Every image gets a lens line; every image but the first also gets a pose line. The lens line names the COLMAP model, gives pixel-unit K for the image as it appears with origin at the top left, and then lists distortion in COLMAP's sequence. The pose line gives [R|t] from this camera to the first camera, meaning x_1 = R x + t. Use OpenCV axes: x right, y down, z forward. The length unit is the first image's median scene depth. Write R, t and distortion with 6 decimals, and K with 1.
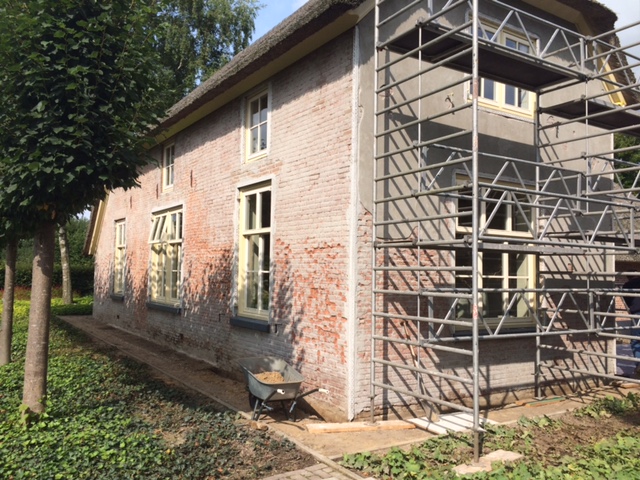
lens RADIAL K [[542.8, 0, 320.0], [0, 542.8, 240.0], [0, 0, 1]] dist [0.075858, -0.107000]
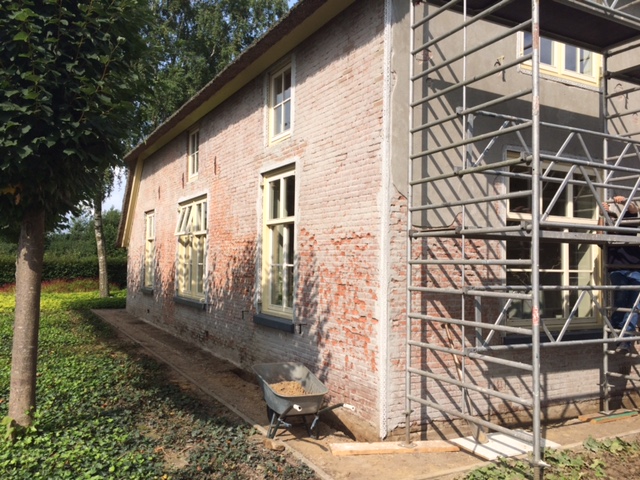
lens RADIAL K [[542.8, 0, 320.0], [0, 542.8, 240.0], [0, 0, 1]] dist [0.075858, -0.107000]
pose [[0.997056, -0.005259, -0.076494, 0.022787], [0.006388, 0.999874, 0.014524, 0.004488], [0.076408, -0.014970, 0.996964, 0.127230]]
